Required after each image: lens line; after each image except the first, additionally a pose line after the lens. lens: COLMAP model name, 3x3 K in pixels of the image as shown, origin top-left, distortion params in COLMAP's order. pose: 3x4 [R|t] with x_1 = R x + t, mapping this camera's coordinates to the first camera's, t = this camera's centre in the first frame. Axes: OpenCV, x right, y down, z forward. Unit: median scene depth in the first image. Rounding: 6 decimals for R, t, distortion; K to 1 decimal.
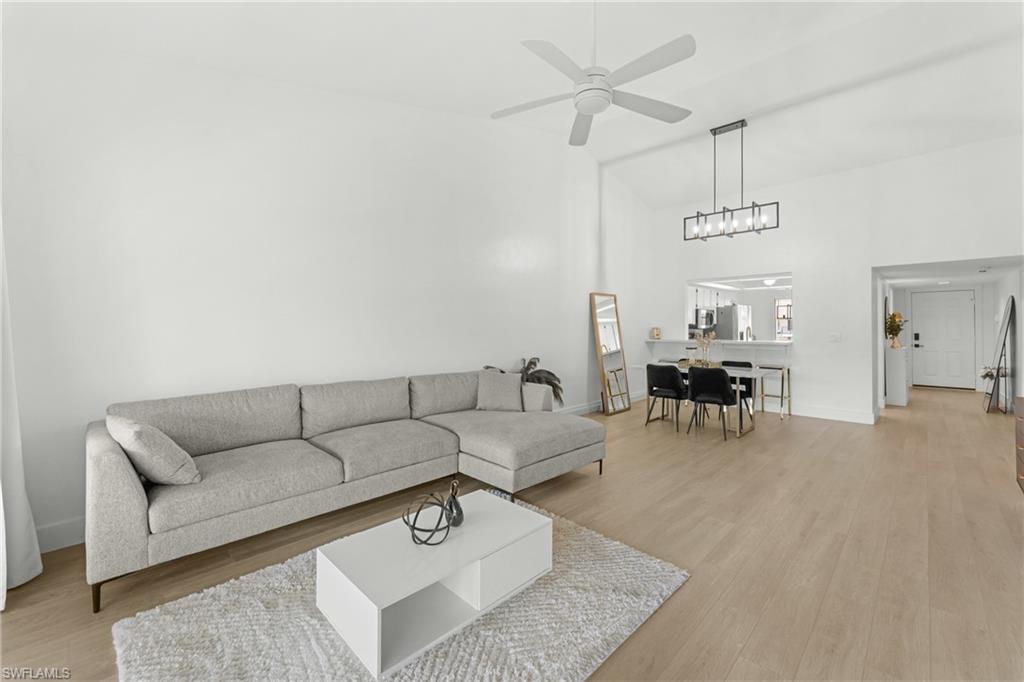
lens RADIAL K [[420.5, 0, 511.8], [0, 420.5, 319.7], [0, 0, 1]] dist [-0.000214, -0.000208]
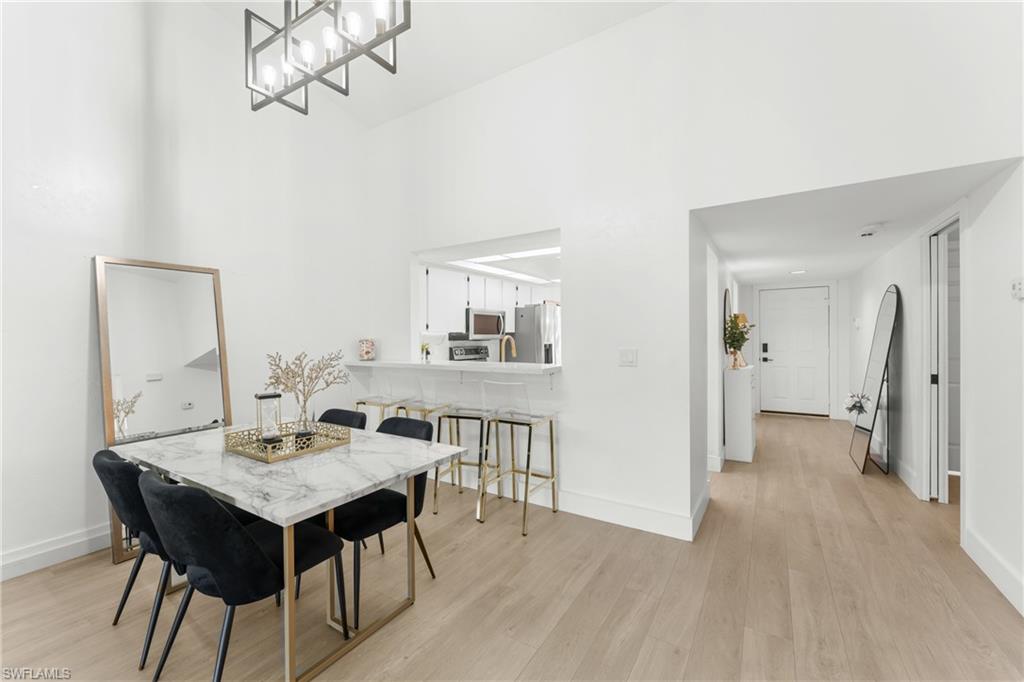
lens RADIAL K [[415.2, 0, 514.3], [0, 415.2, 336.8], [0, 0, 1]] dist [0.001259, 0.000083]
pose [[0.974304, -0.008045, 0.225093, 0.435750], [0.004338, 0.999847, 0.016960, 0.007383], [-0.225195, -0.015548, 0.974190, 0.458056]]
